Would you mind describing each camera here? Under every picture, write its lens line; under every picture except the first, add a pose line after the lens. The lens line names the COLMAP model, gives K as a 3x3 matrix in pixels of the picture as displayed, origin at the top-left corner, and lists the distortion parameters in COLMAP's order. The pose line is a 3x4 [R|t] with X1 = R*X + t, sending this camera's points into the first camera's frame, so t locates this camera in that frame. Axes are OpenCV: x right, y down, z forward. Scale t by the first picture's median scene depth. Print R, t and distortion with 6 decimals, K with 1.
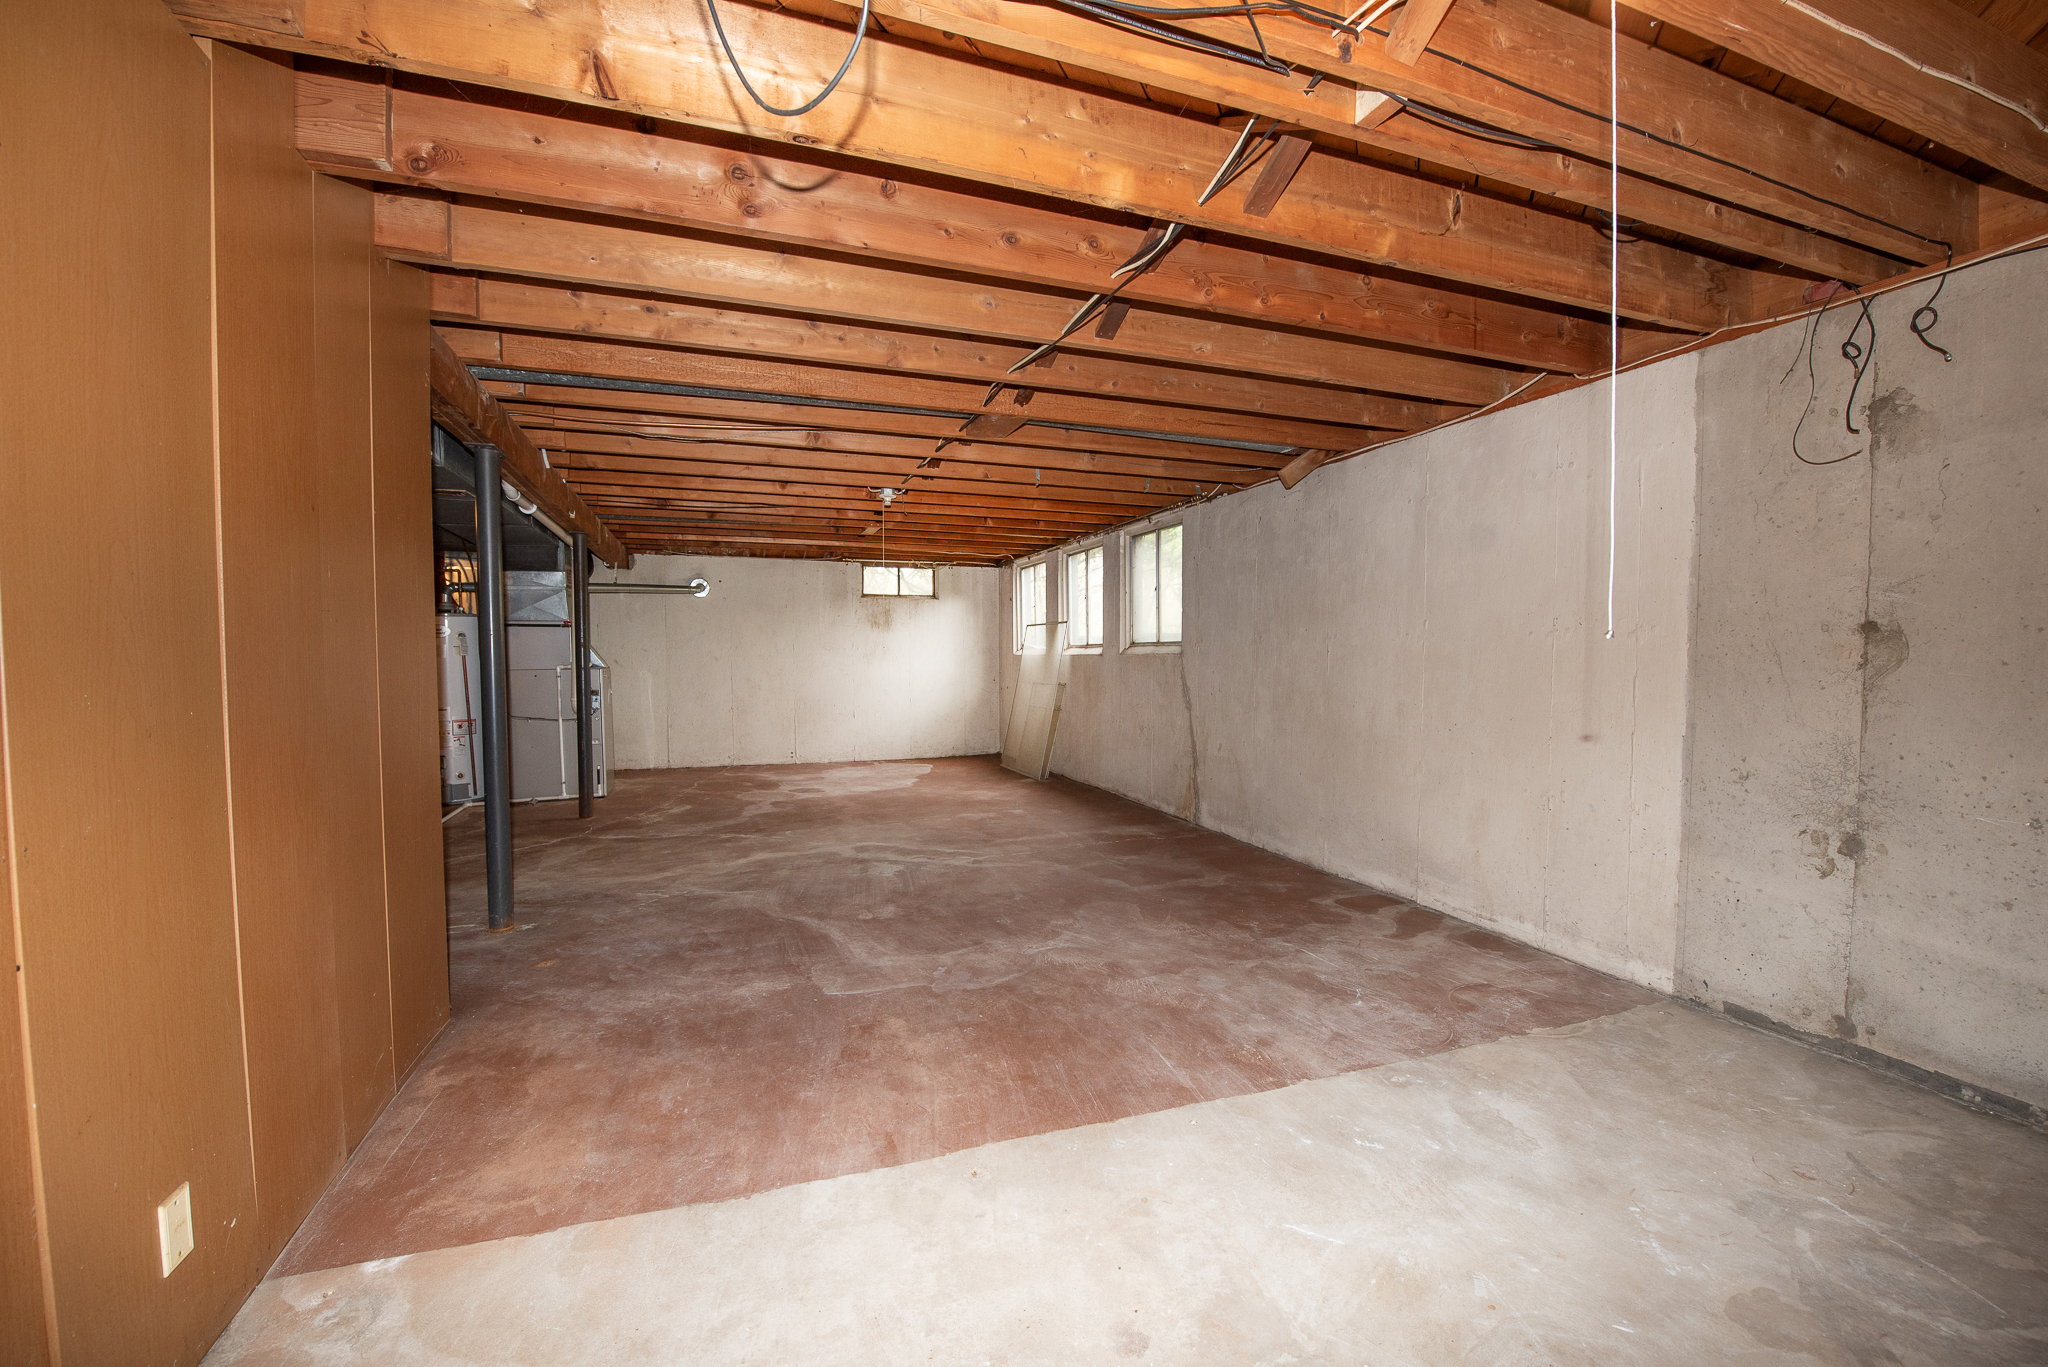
lens RADIAL K [[806.5, 0, 1019.8], [0, 806.5, 684.2], [0, 0, 1]] dist [-0.020036, -0.000232]
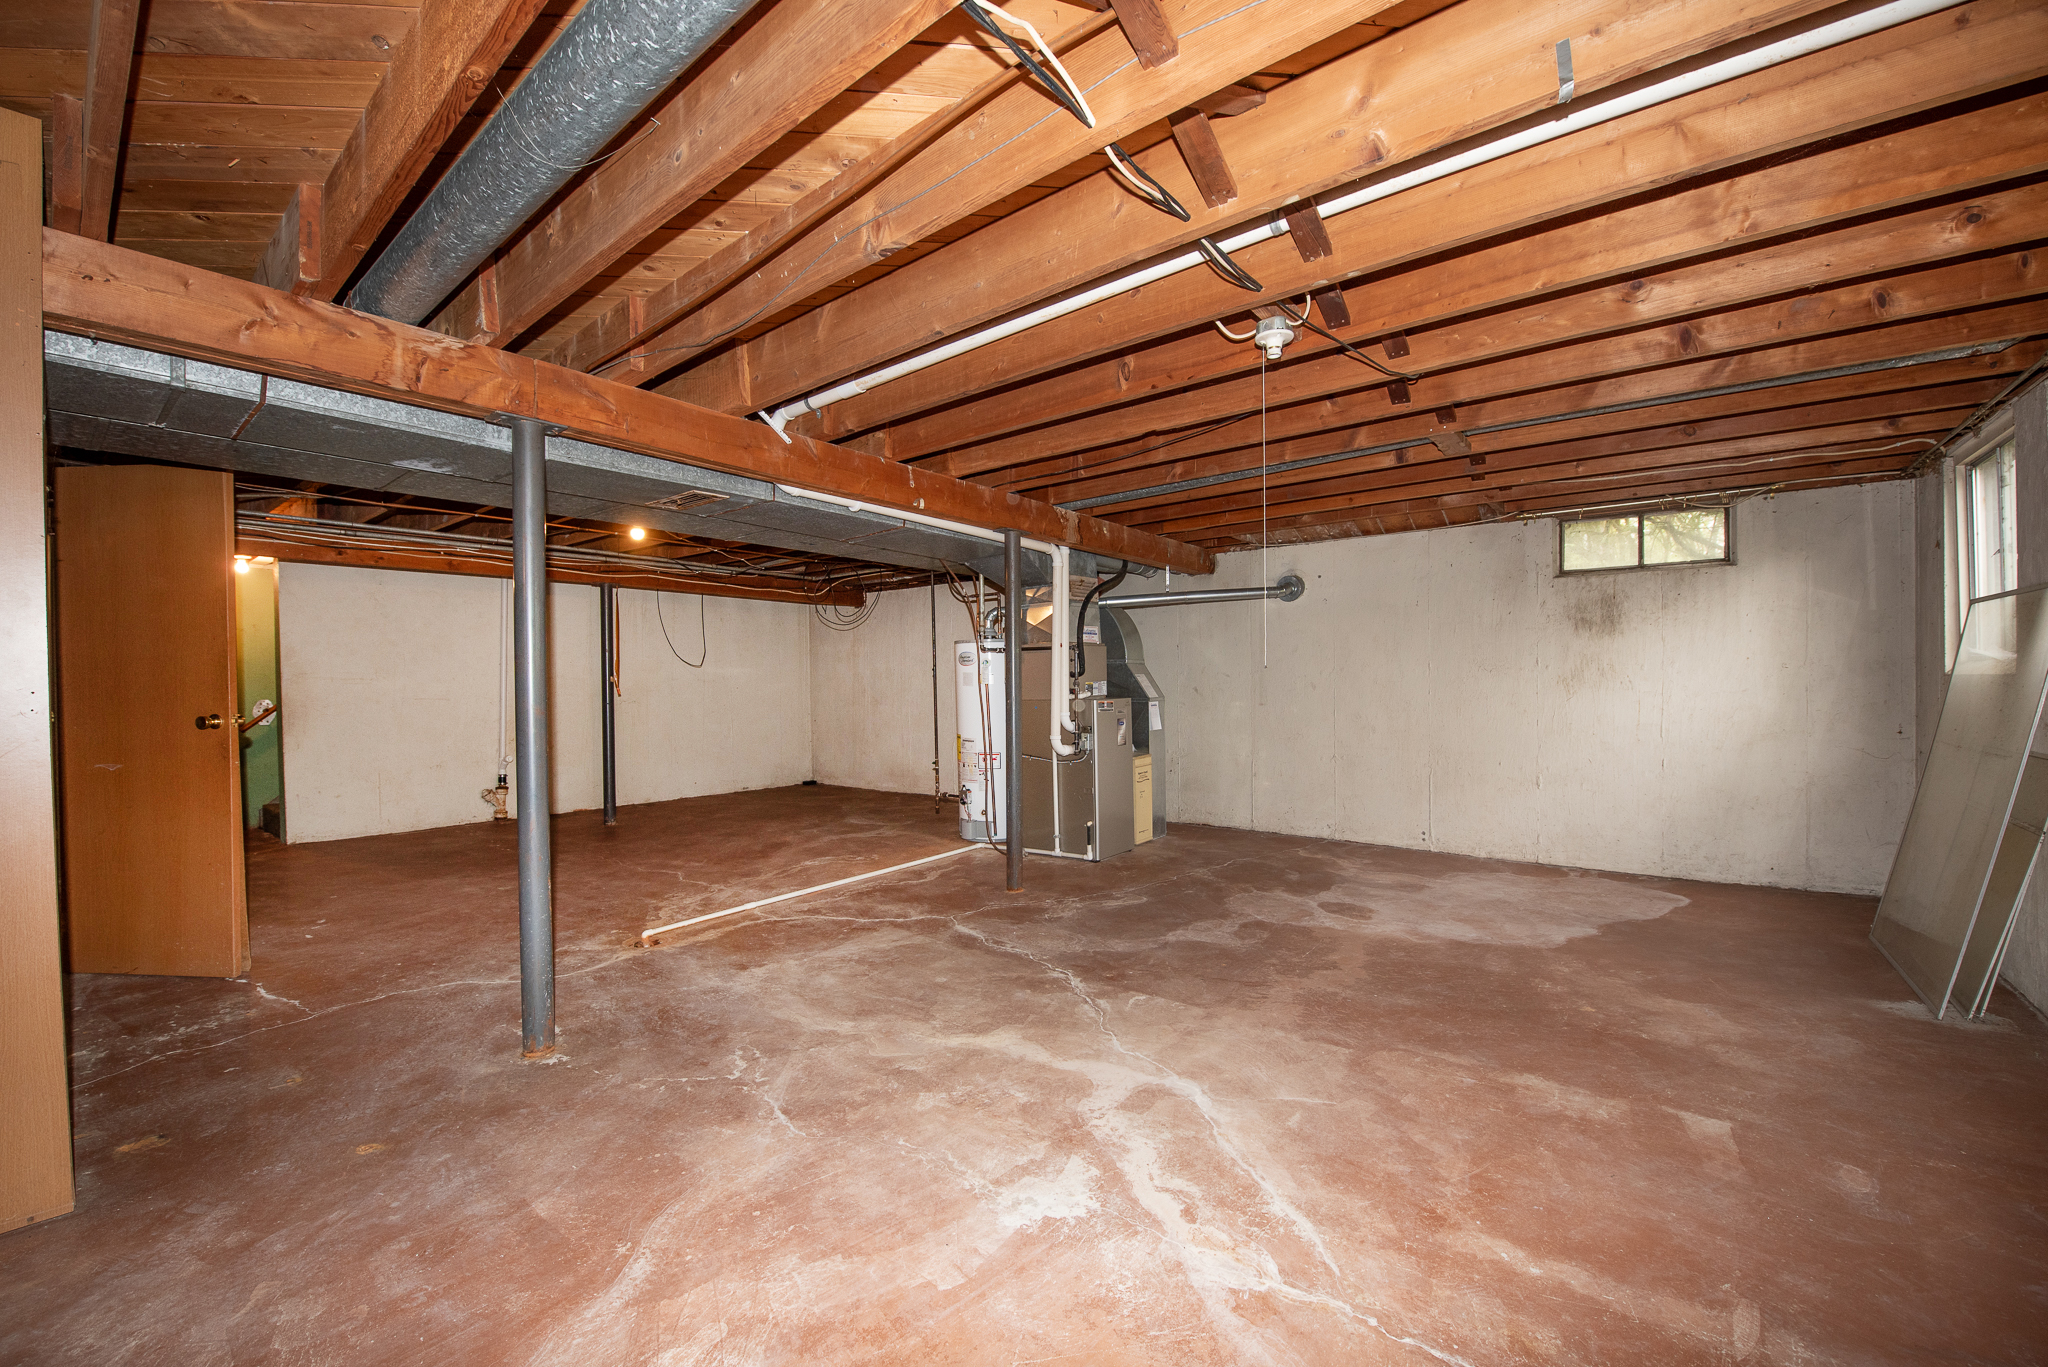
lens RADIAL K [[806.5, 0, 1021.8], [0, 806.5, 684.4], [0, 0, 1]] dist [-0.020036, -0.000232]
pose [[0.515609, 0.001678, -0.856822, 0.190576], [-0.020800, 0.999728, -0.010559, -0.036845], [0.856571, 0.023266, 0.515504, 0.774954]]
